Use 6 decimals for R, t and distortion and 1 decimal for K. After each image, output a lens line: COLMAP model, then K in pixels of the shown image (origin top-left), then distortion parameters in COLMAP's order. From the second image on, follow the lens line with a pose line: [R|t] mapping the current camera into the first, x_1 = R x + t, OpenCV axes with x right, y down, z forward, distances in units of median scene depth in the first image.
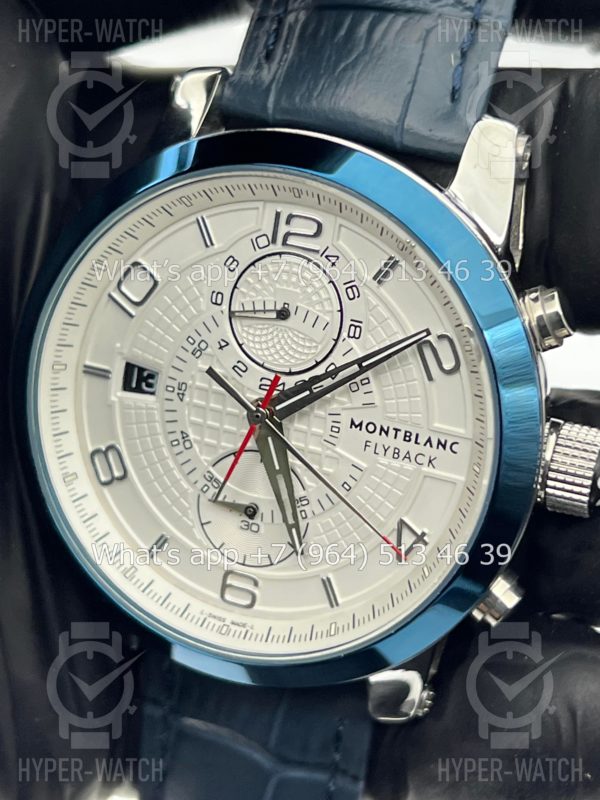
lens RADIAL K [[1908.3, 0, 300.0], [0, 1908.3, 400.0], [0, 0, 1]] dist [0.256523, -0.518715]
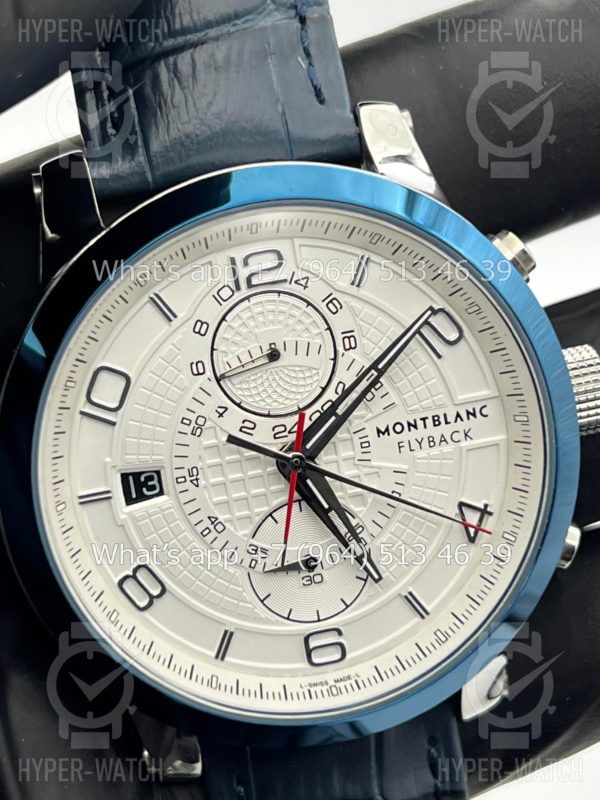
lens RADIAL K [[1908.3, 0, 300.0], [0, 1908.3, 400.0], [0, 0, 1]] dist [0.256523, -0.518715]
pose [[0.827818, -0.366054, 0.425114, -0.411633], [0.399167, 0.916798, 0.012138, -0.030423], [-0.394187, 0.159643, 0.905058, 0.128447]]
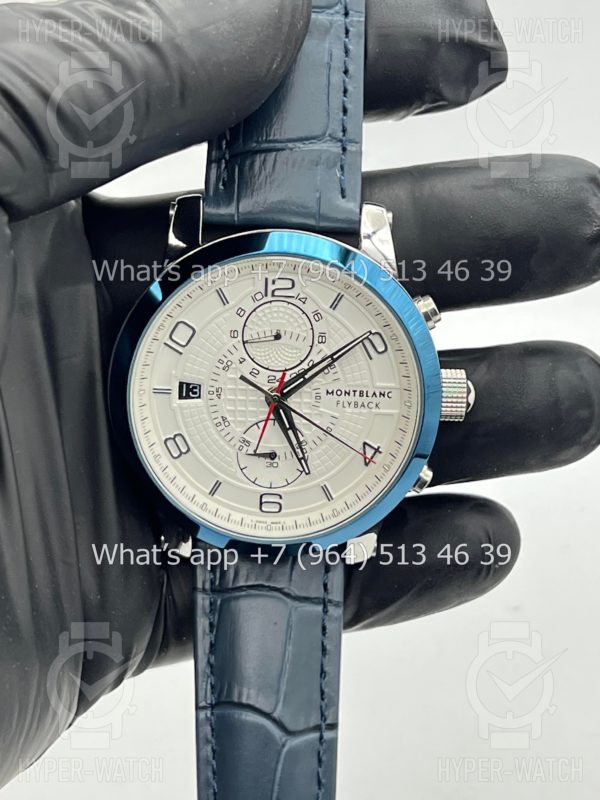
lens RADIAL K [[1908.3, 0, 300.0], [0, 1908.3, 400.0], [0, 0, 1]] dist [0.256523, -0.518715]
pose [[0.929529, -0.185781, 0.318528, -0.536613], [0.177603, 0.982575, 0.054805, -0.078414], [-0.323160, 0.005629, 0.946328, -0.604317]]
